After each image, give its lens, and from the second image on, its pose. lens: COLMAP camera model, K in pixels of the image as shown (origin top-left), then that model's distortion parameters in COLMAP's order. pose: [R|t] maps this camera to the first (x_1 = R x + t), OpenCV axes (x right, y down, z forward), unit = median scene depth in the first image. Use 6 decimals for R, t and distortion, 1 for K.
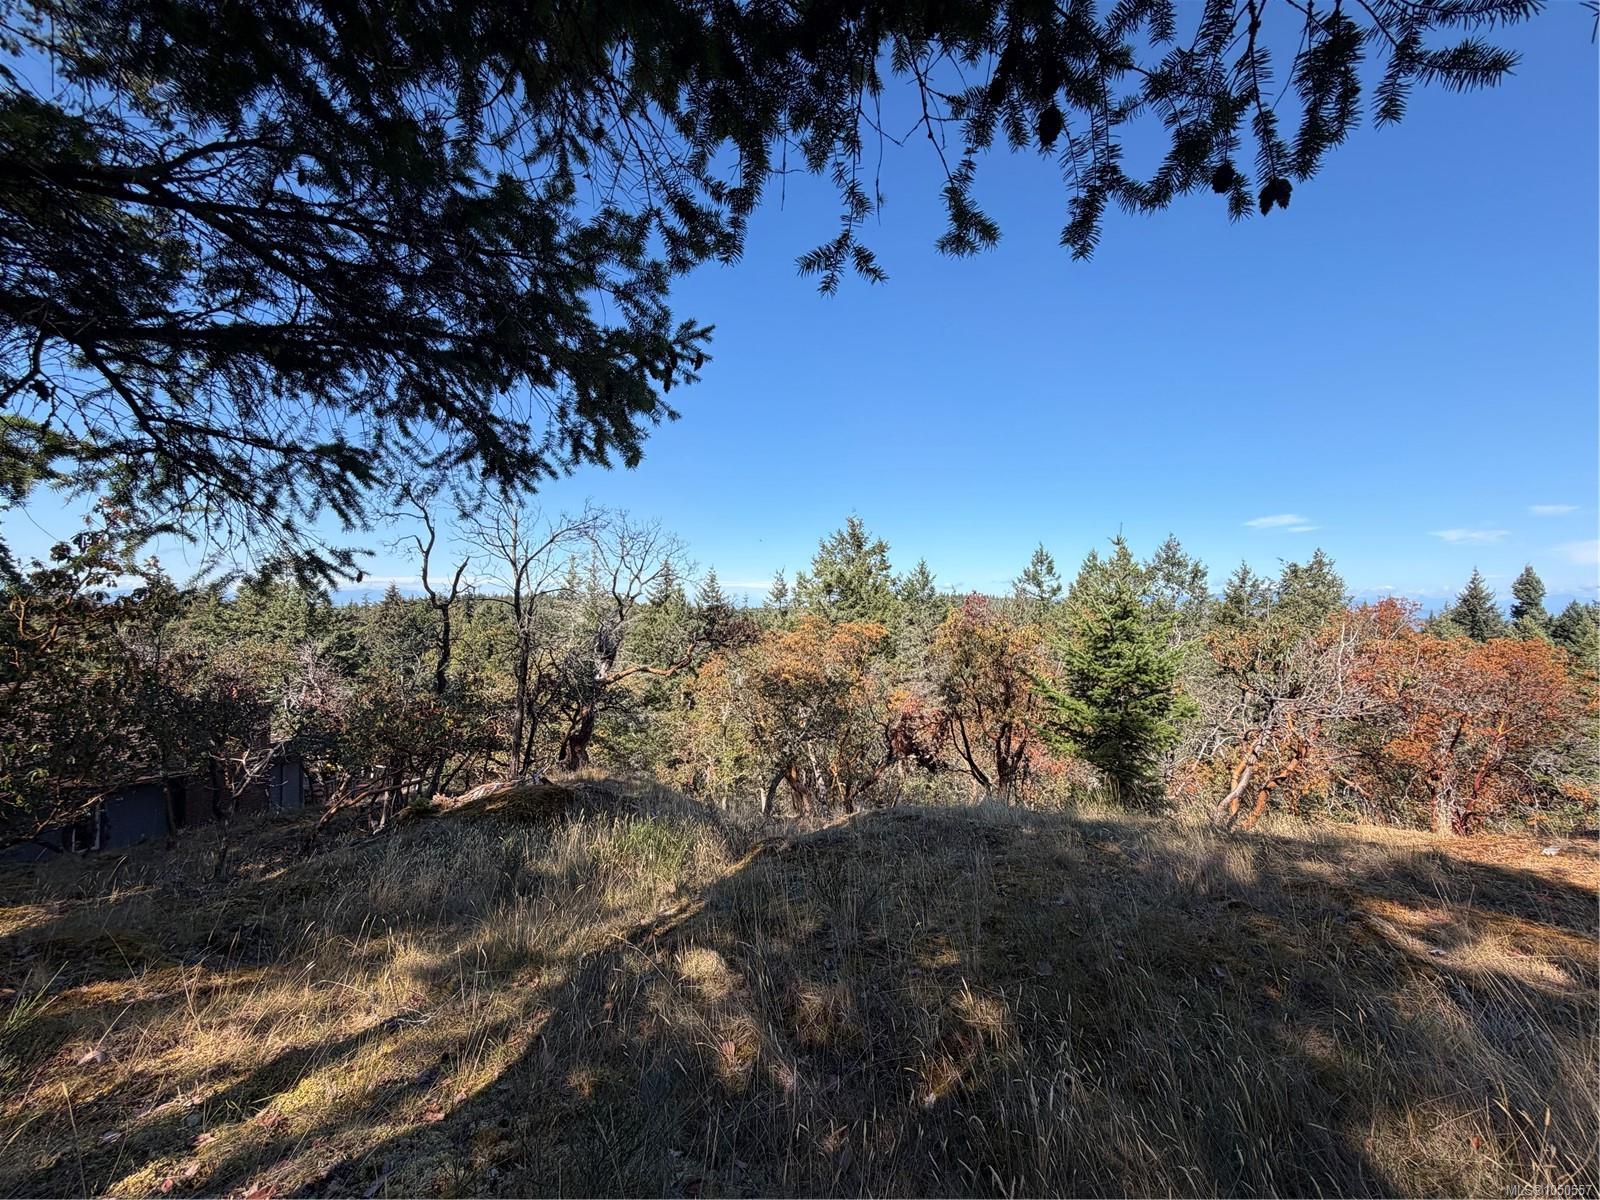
lens RADIAL K [[640.5, 0, 800.1], [0, 640.5, 602.7], [0, 0, 1]] dist [-0.000334, 0.000072]
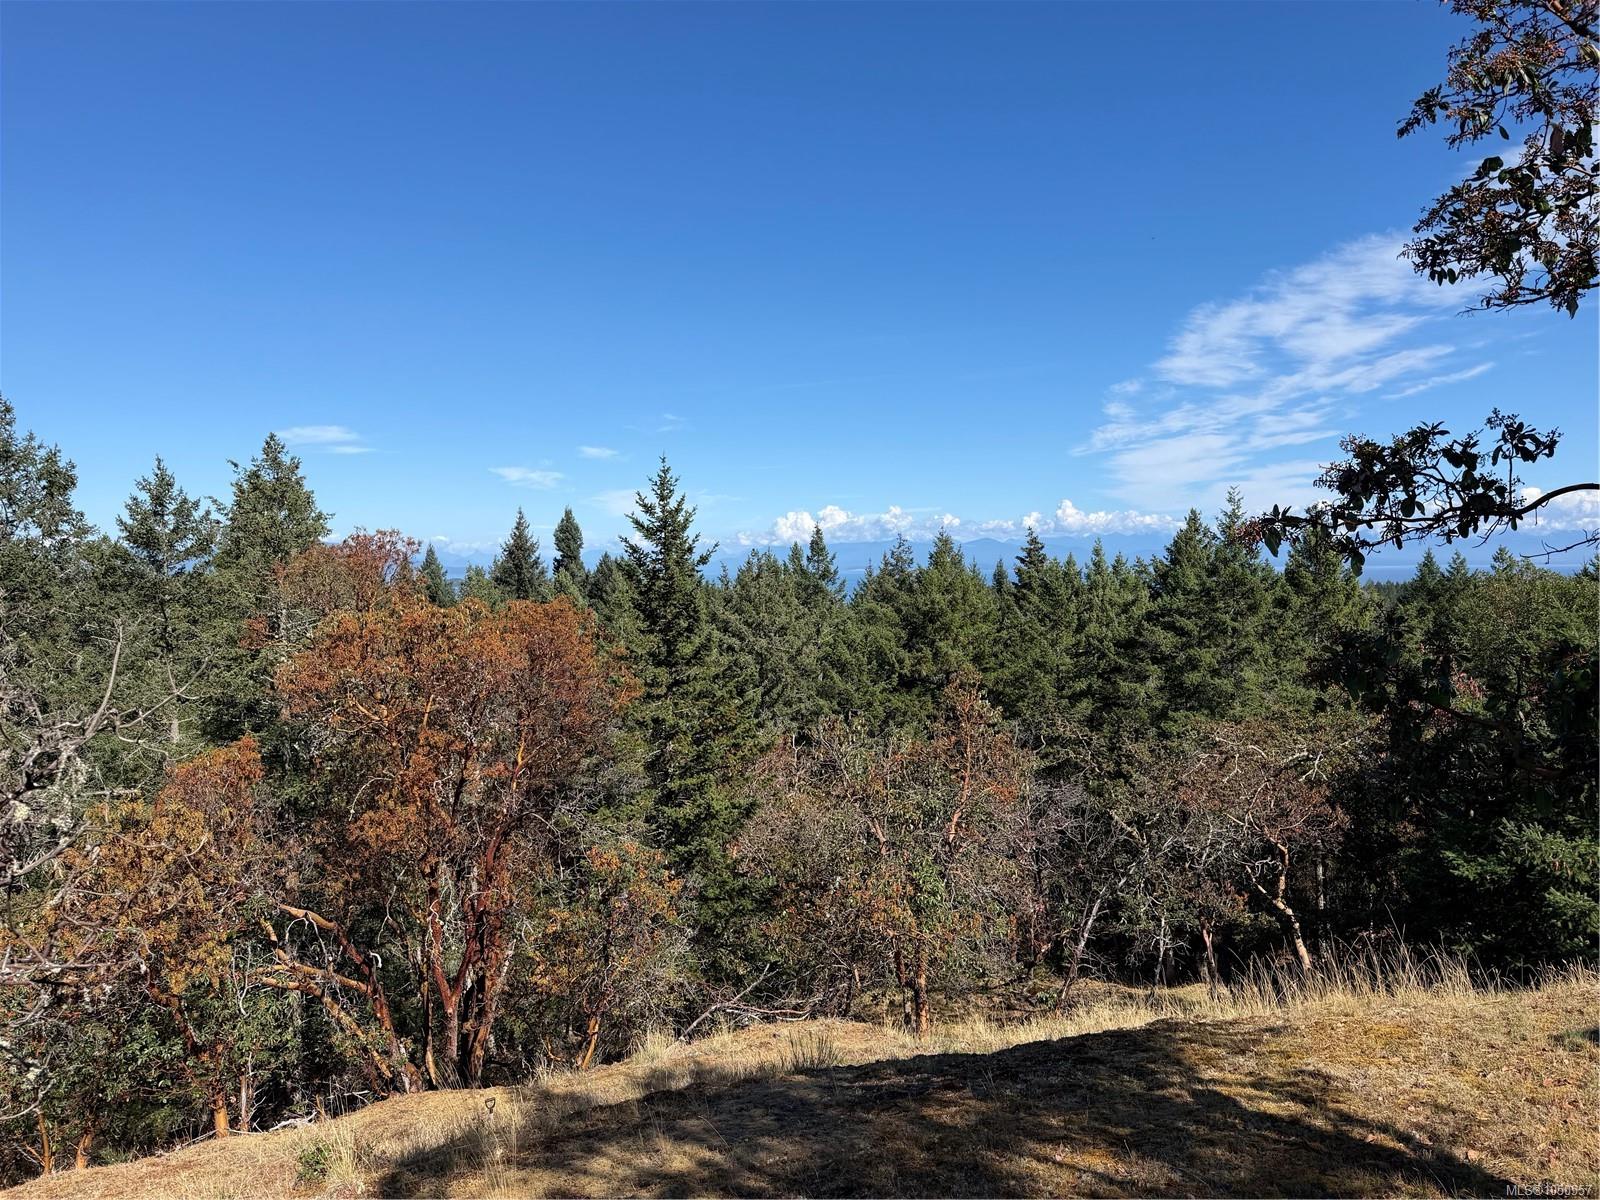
lens RADIAL K [[1137.3, 0, 800.5], [0, 1137.3, 601.3], [0, 0, 1]] dist [-0.001524, -0.000756]
pose [[0.499732, -0.036677, 0.865403, 0.187946], [0.006400, 0.999232, 0.038653, 0.011470], [-0.866157, -0.013778, 0.499583, 0.150492]]
